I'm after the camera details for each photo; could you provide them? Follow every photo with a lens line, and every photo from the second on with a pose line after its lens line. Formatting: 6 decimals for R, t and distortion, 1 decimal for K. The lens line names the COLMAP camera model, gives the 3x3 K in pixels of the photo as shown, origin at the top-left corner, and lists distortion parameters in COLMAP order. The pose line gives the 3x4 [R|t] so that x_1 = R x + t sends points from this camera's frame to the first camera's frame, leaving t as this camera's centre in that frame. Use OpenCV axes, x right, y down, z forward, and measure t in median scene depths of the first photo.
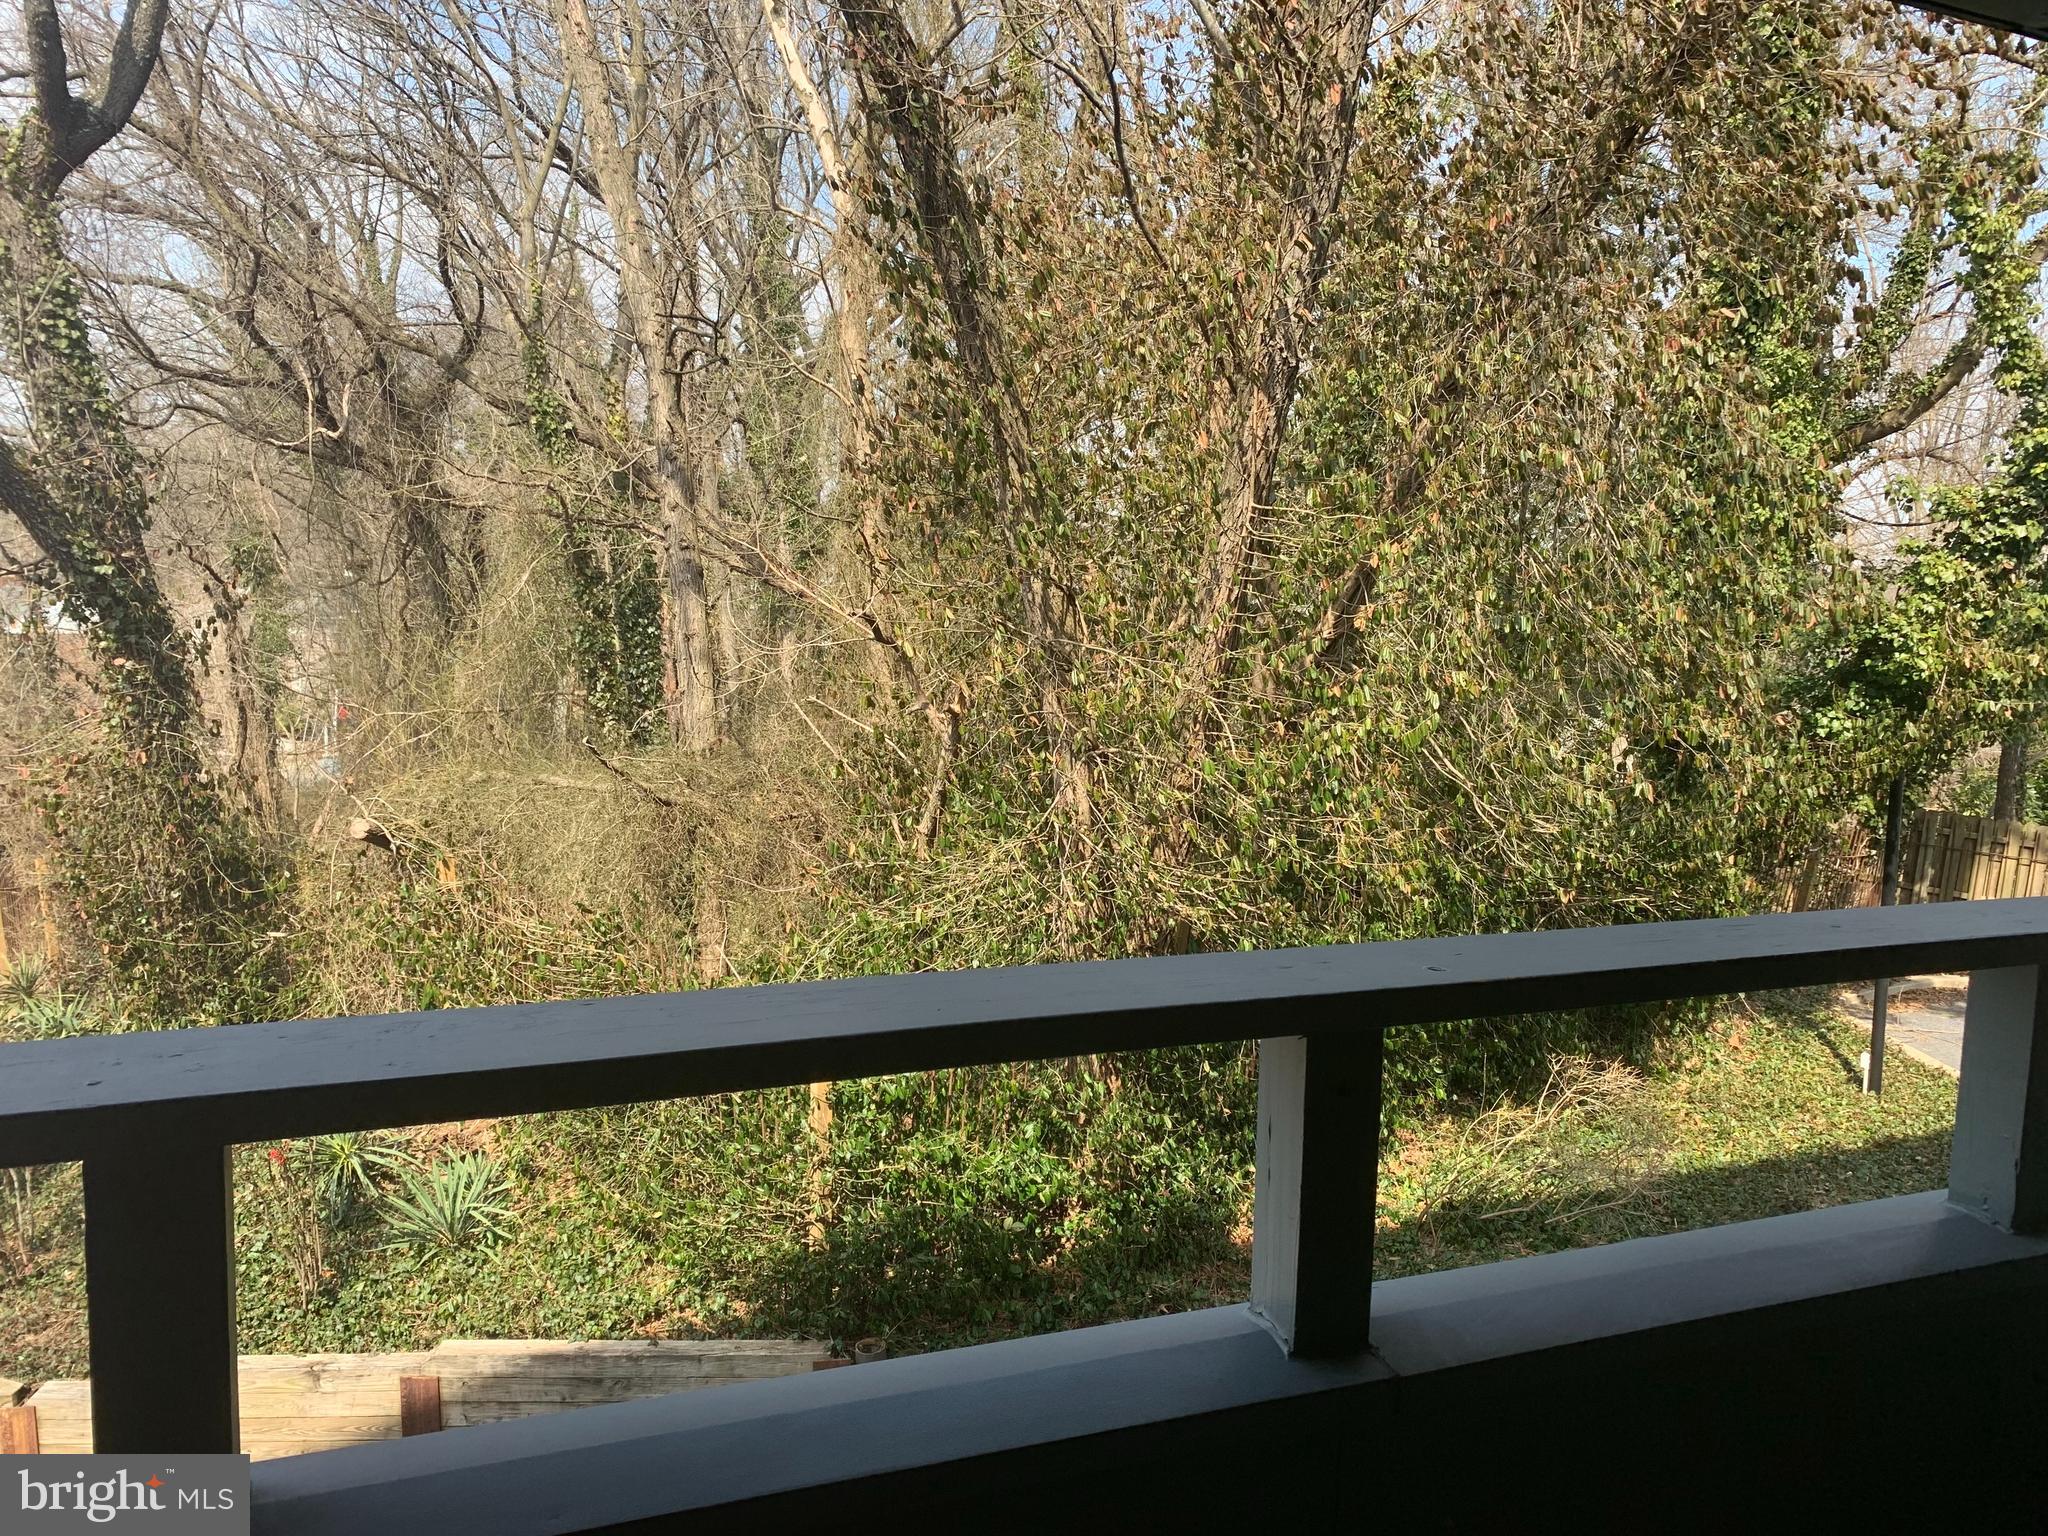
lens RADIAL K [[1565.9, 0, 1024.0], [0, 1565.9, 768.0], [0, 0, 1]] dist [0.015700, -0.008361]
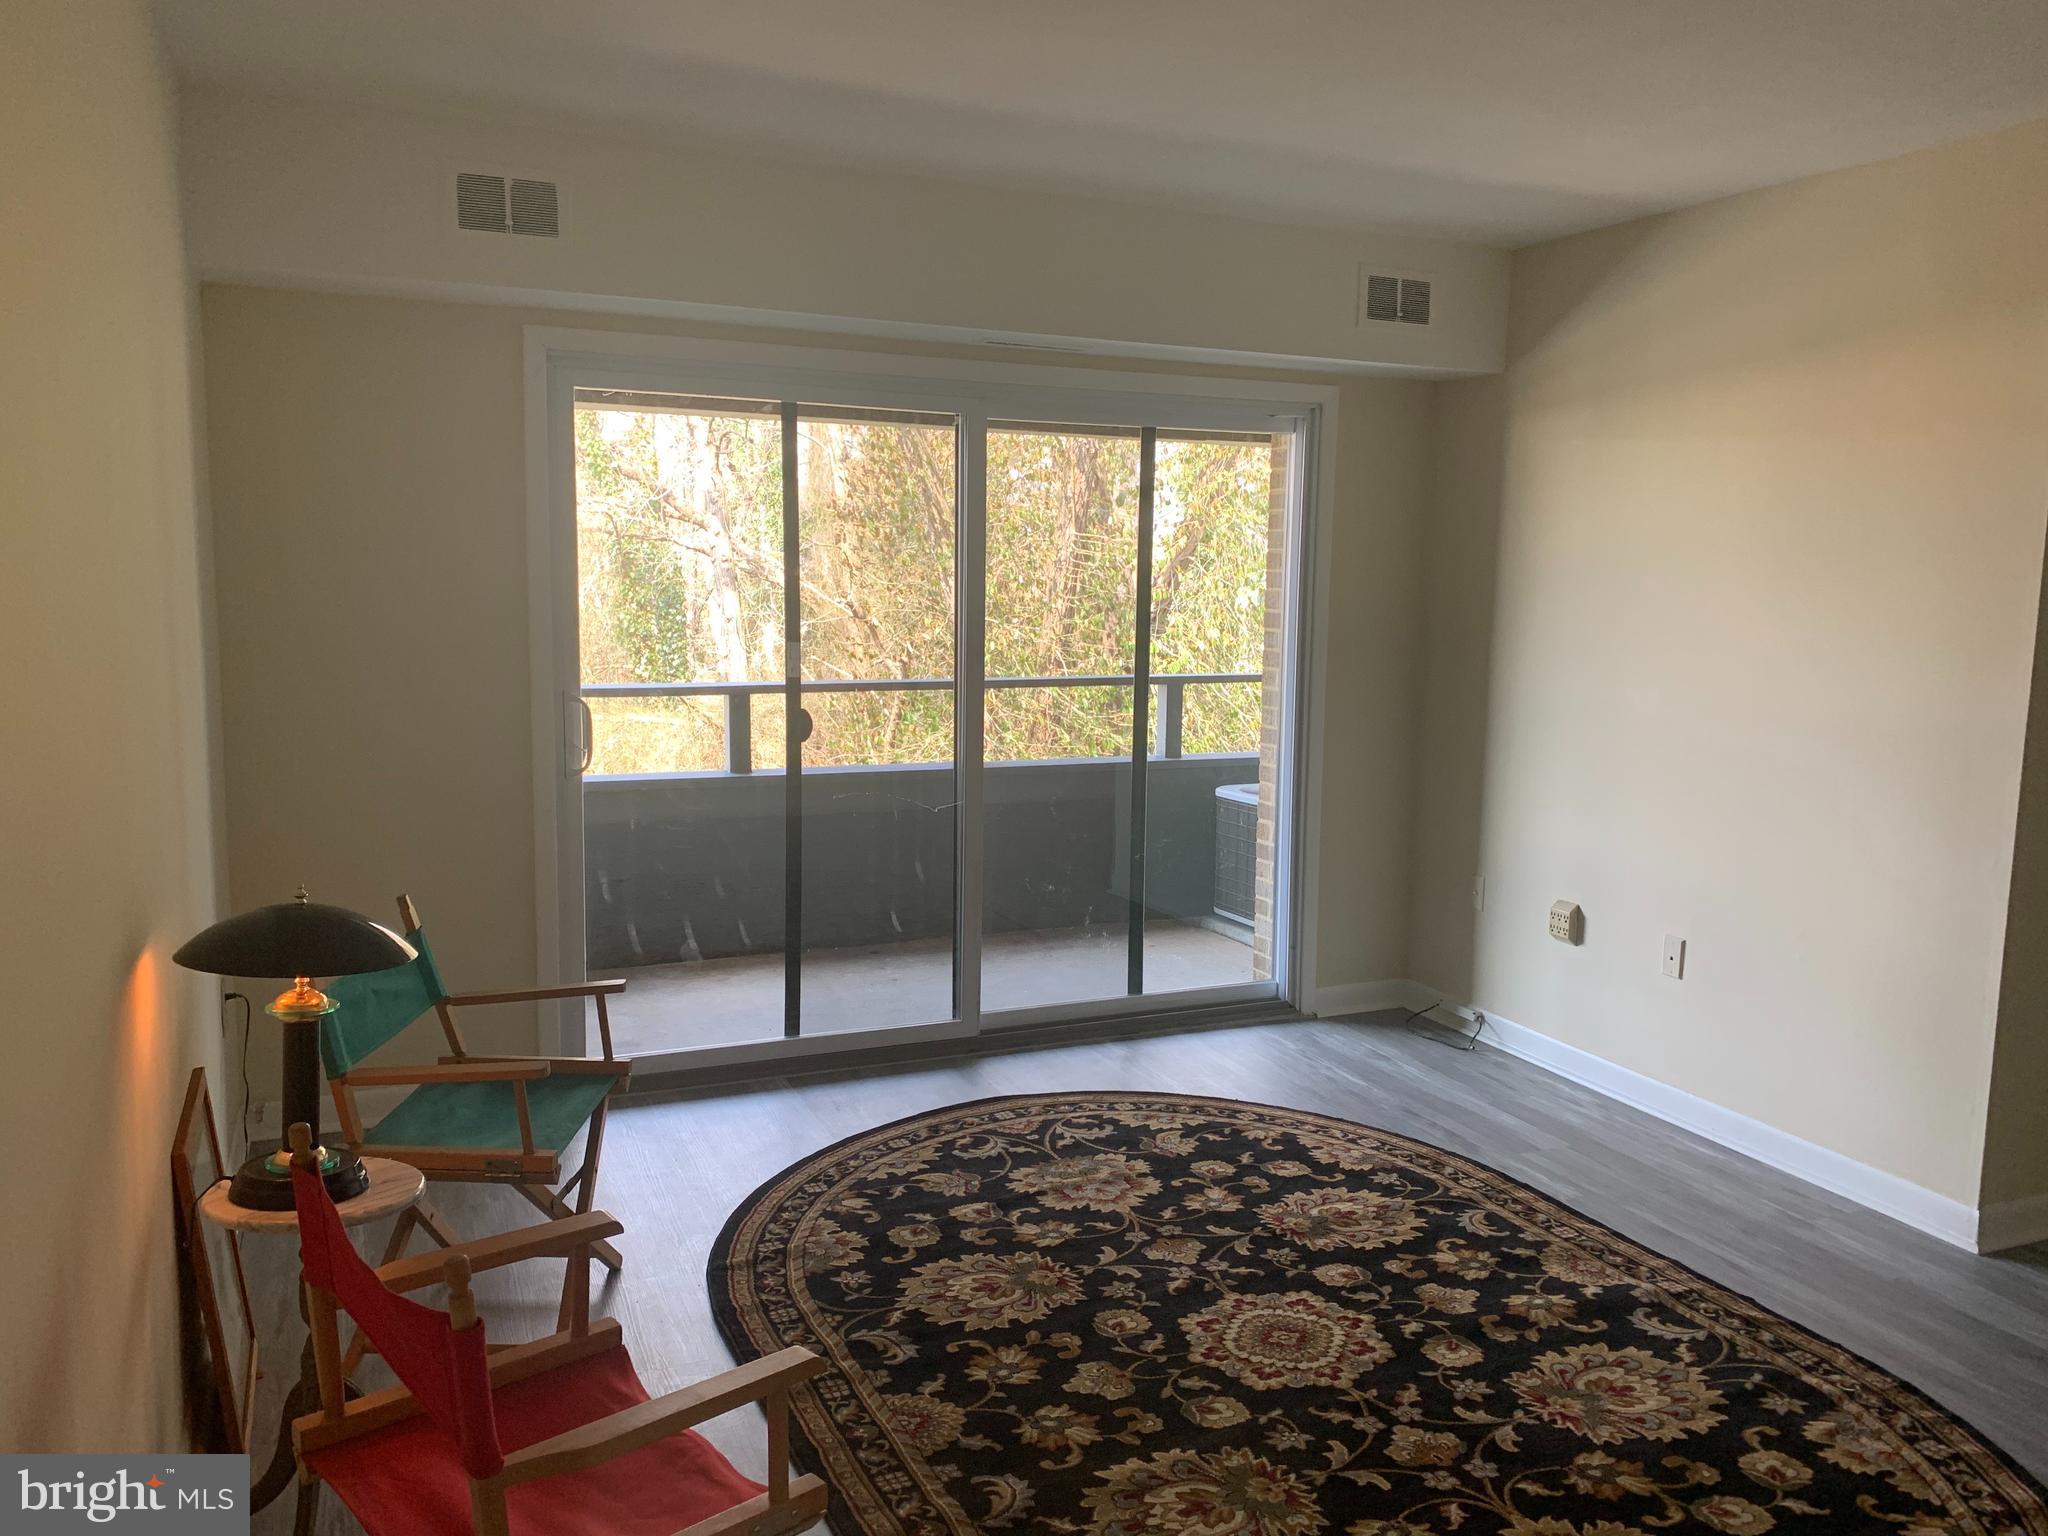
lens RADIAL K [[1579.3, 0, 1008.6], [0, 1579.3, 751.8], [0, 0, 1]] dist [0.008863, -0.000043]
pose [[0.999703, -0.023055, 0.007885, 0.039899], [0.023061, 0.999734, -0.000636, 0.050196], [-0.007868, 0.000817, 0.999969, -0.520375]]
